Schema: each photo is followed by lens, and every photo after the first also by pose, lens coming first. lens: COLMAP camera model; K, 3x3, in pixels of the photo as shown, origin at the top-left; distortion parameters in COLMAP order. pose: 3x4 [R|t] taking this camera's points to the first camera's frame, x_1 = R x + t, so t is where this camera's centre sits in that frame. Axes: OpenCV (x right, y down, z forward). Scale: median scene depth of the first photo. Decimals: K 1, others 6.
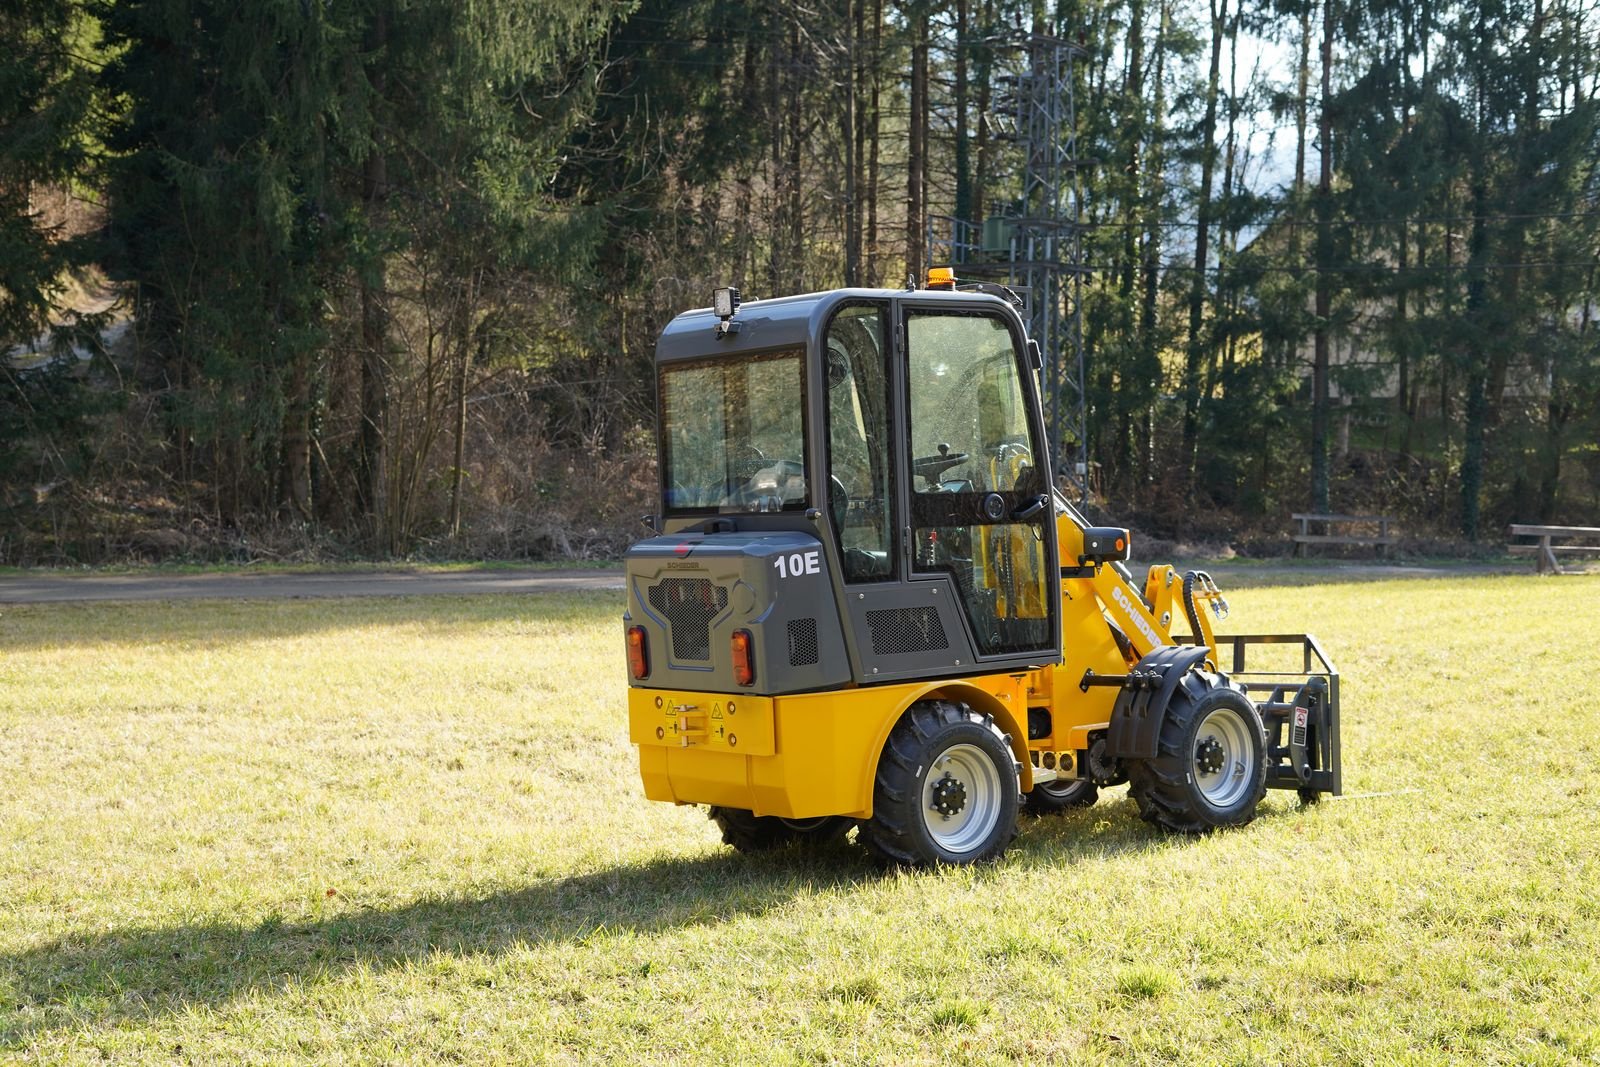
lens RADIAL K [[2226.4, 0, 897.8], [0, 2226.4, 570.7], [0, 0, 1]] dist [-0.016457, 0.018214]
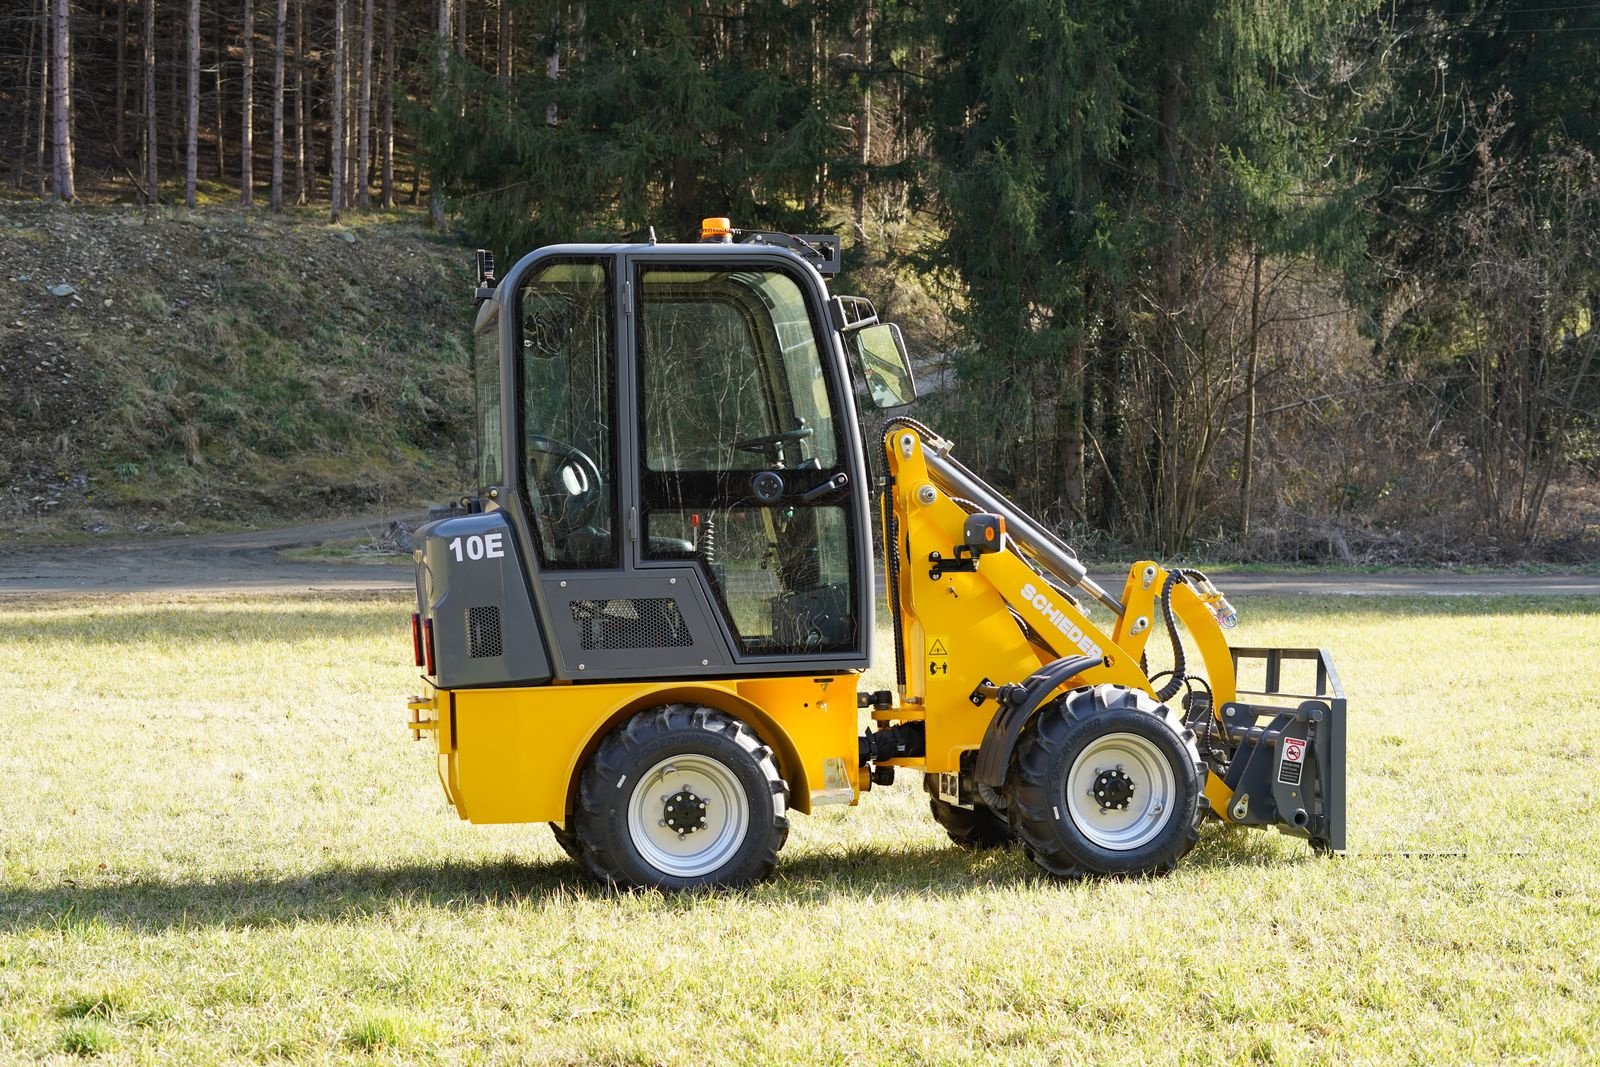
lens RADIAL K [[2285.6, 0, 800.0], [0, 2285.6, 533.5], [0, 0, 1]] dist [-0.044629, 0.090356]
pose [[0.895805, 0.010305, -0.444328, 0.418956], [-0.018703, 0.999720, -0.014521, 0.002269], [0.444054, 0.021318, 0.895746, 0.182961]]
